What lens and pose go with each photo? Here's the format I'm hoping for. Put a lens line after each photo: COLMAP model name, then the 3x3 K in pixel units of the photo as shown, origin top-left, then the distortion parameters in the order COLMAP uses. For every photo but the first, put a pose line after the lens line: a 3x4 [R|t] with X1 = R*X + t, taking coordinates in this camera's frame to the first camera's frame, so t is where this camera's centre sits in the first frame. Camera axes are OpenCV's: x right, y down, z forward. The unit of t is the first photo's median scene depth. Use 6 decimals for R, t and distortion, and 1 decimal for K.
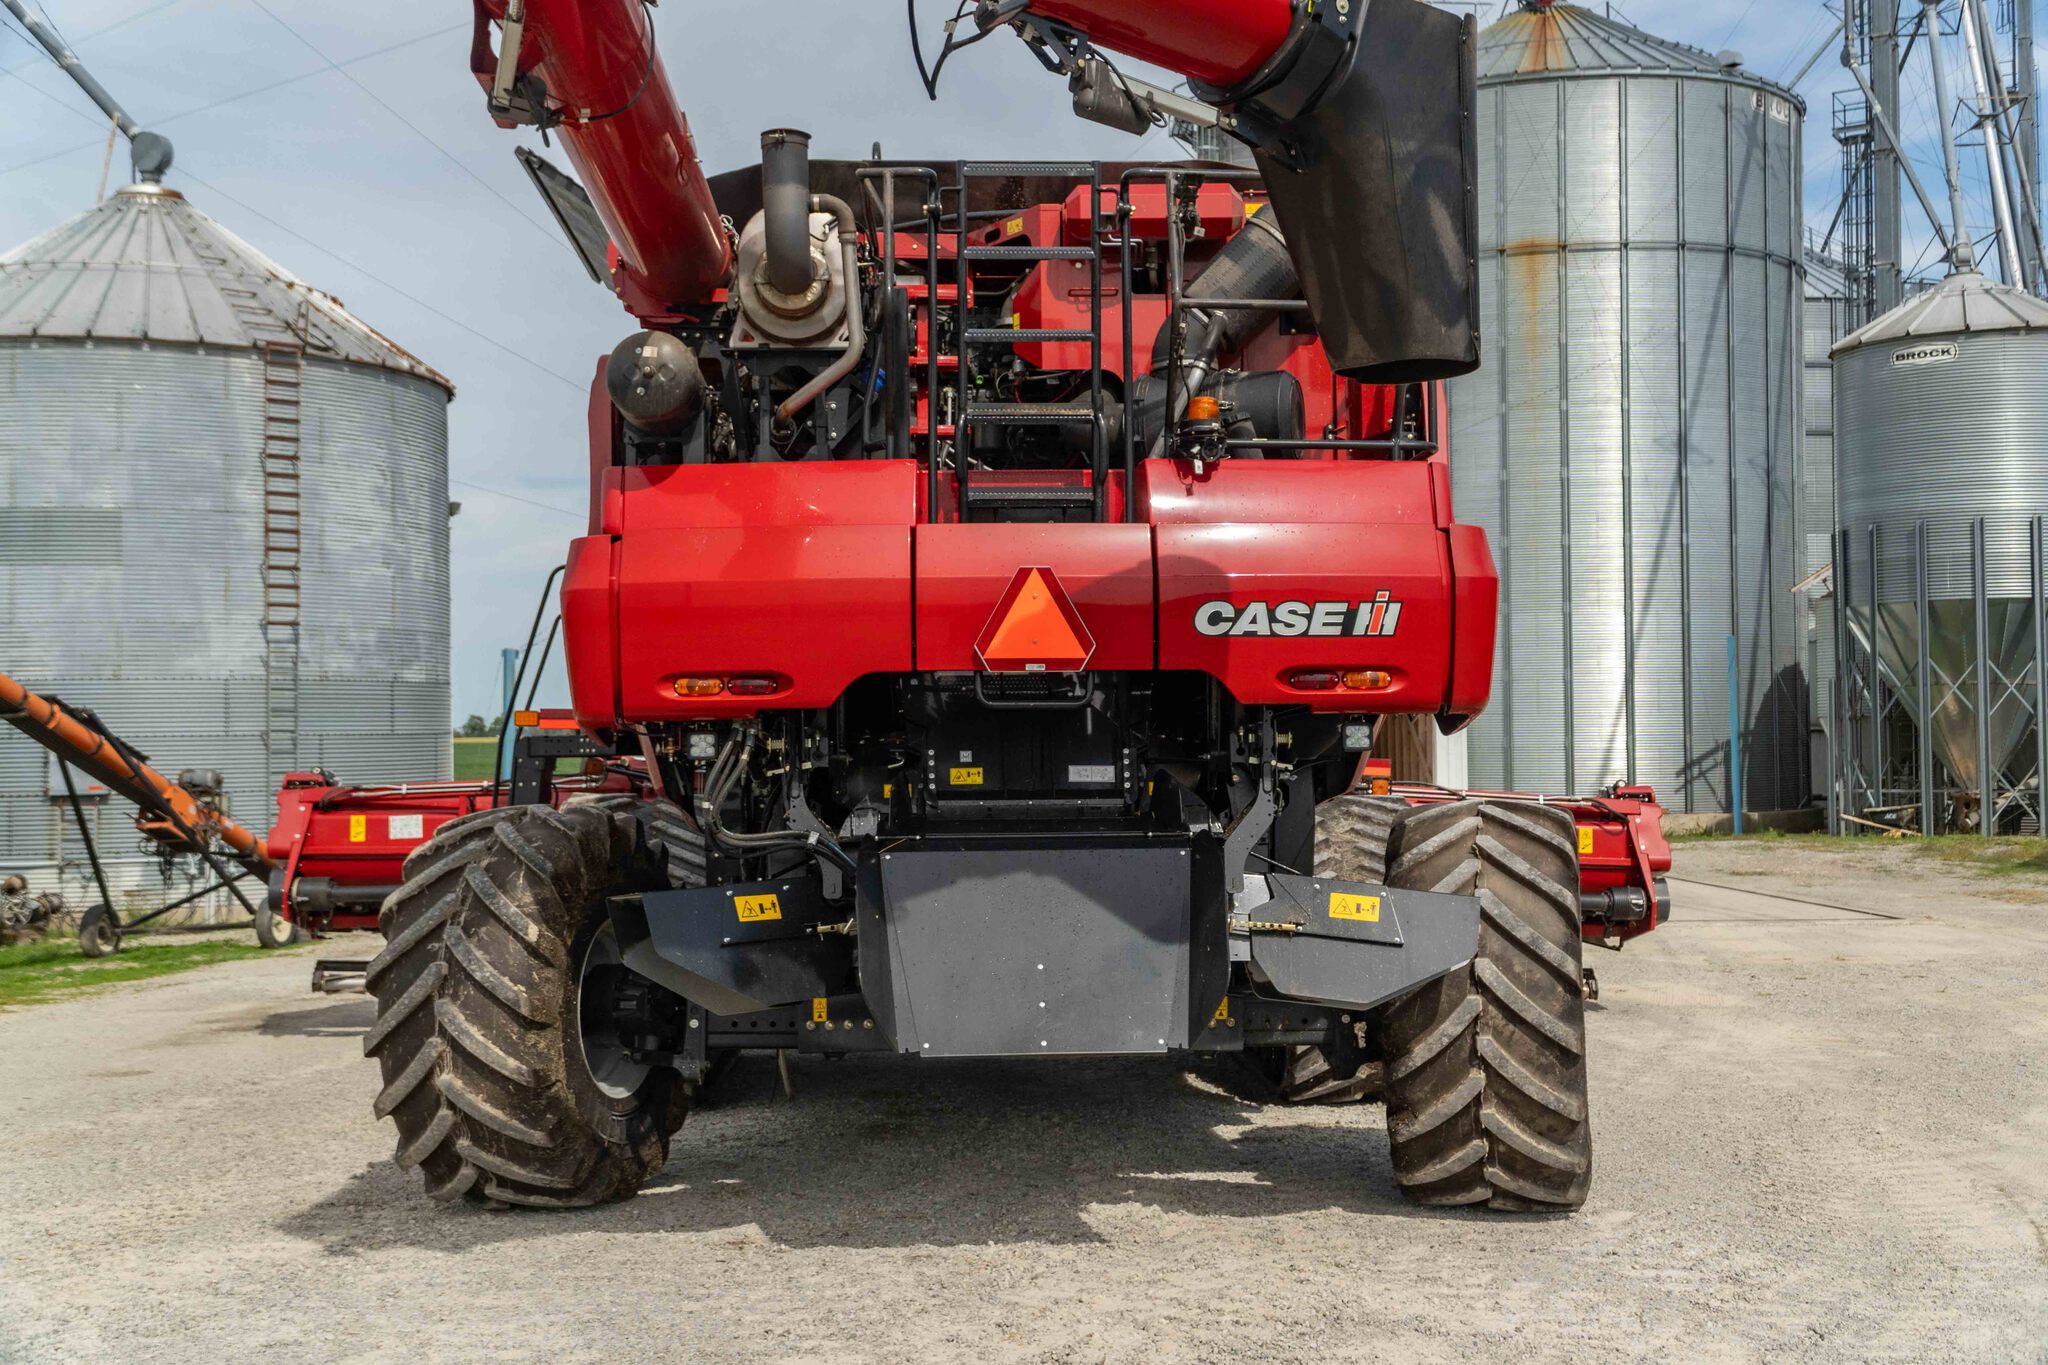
lens RADIAL K [[2276.1, 0, 1024.7], [0, 2276.1, 665.5], [0, 0, 1]] dist [0.108265, -0.147498]
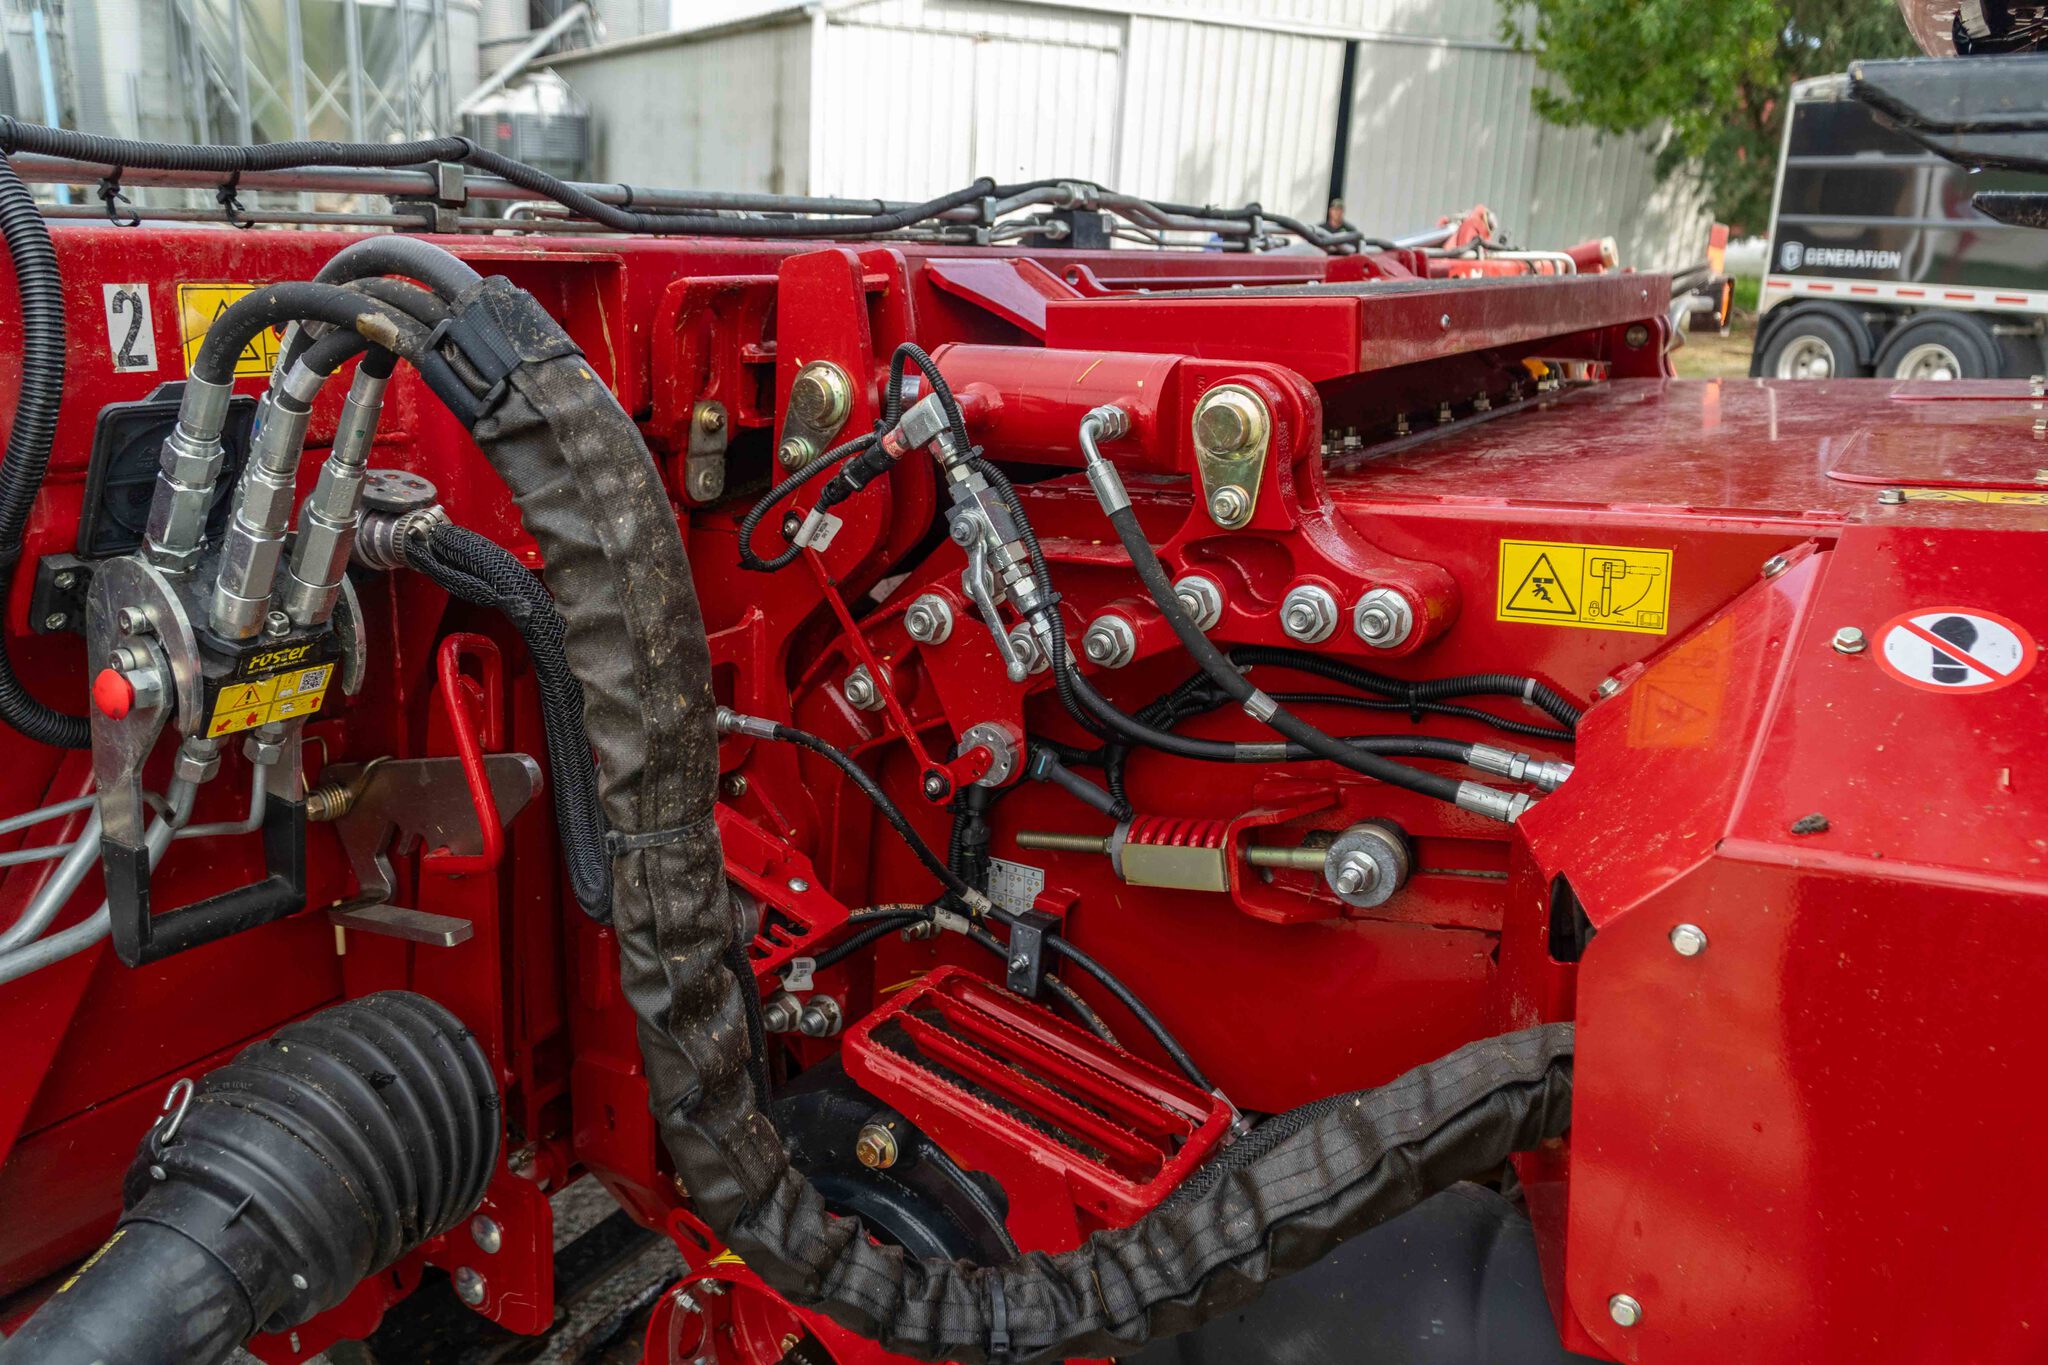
lens RADIAL K [[1657.6, 0, 986.9], [0, 1657.6, 689.2], [0, 0, 1]] dist [0.000367, -0.006900]
pose [[0.557969, -0.208298, 0.803295, -0.071818], [-0.078729, 0.950334, 0.301110, 0.017841], [-0.826119, -0.231252, 0.513857, 0.406843]]
